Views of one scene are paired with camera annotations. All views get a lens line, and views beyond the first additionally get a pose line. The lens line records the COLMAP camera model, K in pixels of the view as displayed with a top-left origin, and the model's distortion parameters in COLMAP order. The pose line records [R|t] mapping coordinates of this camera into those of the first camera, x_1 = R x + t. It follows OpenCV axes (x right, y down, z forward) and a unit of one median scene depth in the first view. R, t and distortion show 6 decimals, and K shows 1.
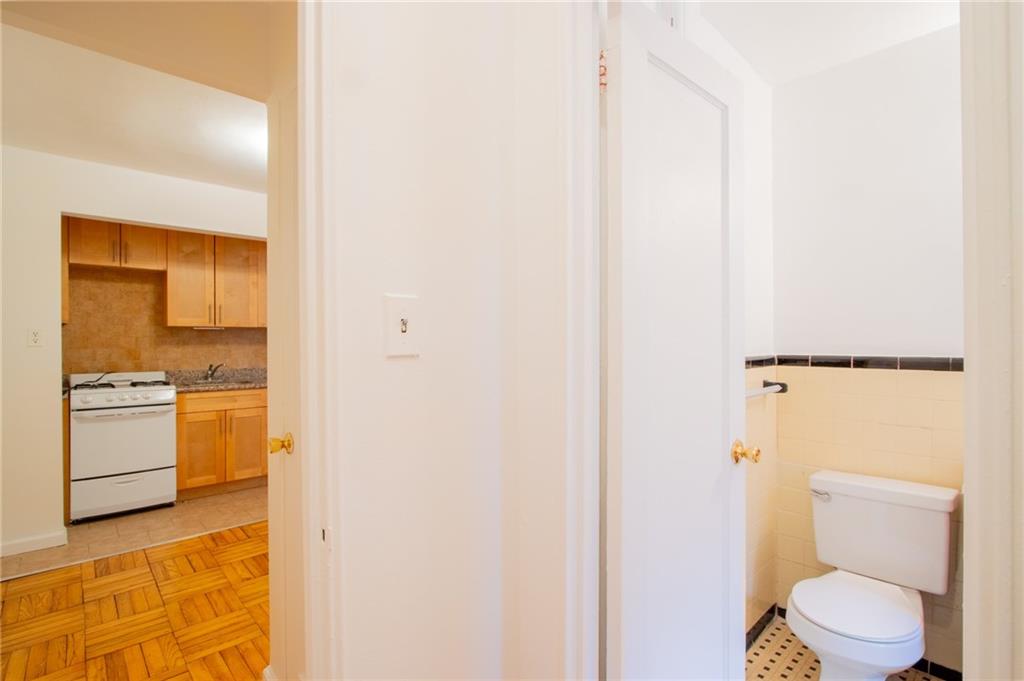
lens RADIAL K [[471.7, 0, 505.2], [0, 471.7, 339.0], [0, 0, 1]] dist [-0.016828, 0.003138]
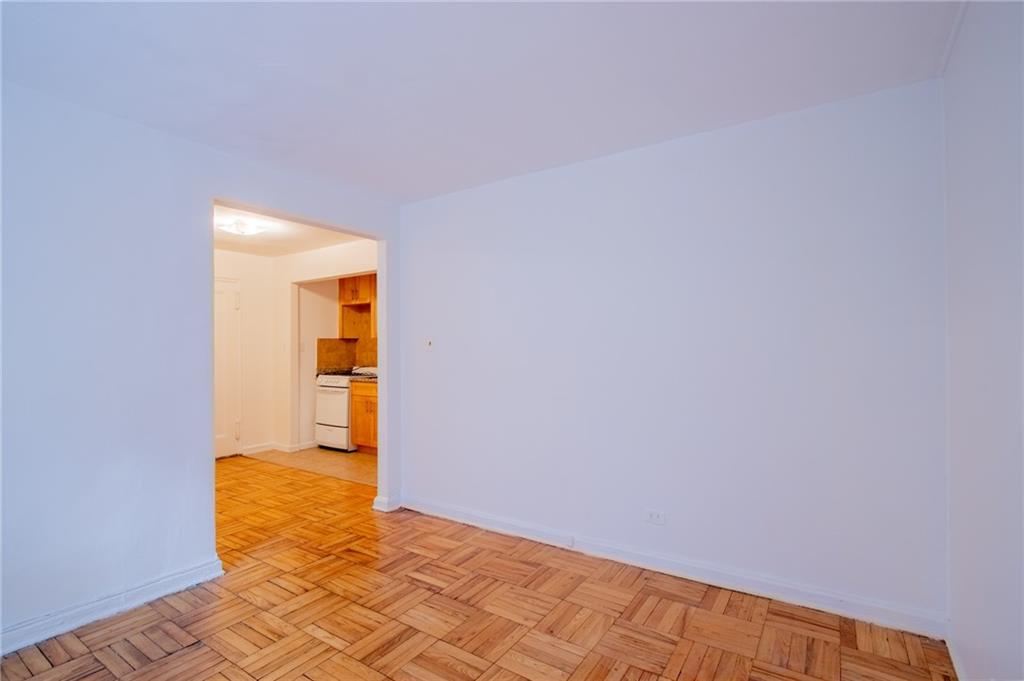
lens RADIAL K [[471.7, 0, 513.8], [0, 471.7, 345.6], [0, 0, 1]] dist [-0.016828, 0.003138]
pose [[0.246165, -0.006565, -0.969206, 0.930271], [0.011116, 0.999930, -0.003950, 0.007738], [0.969164, -0.009801, 0.246221, 1.102082]]
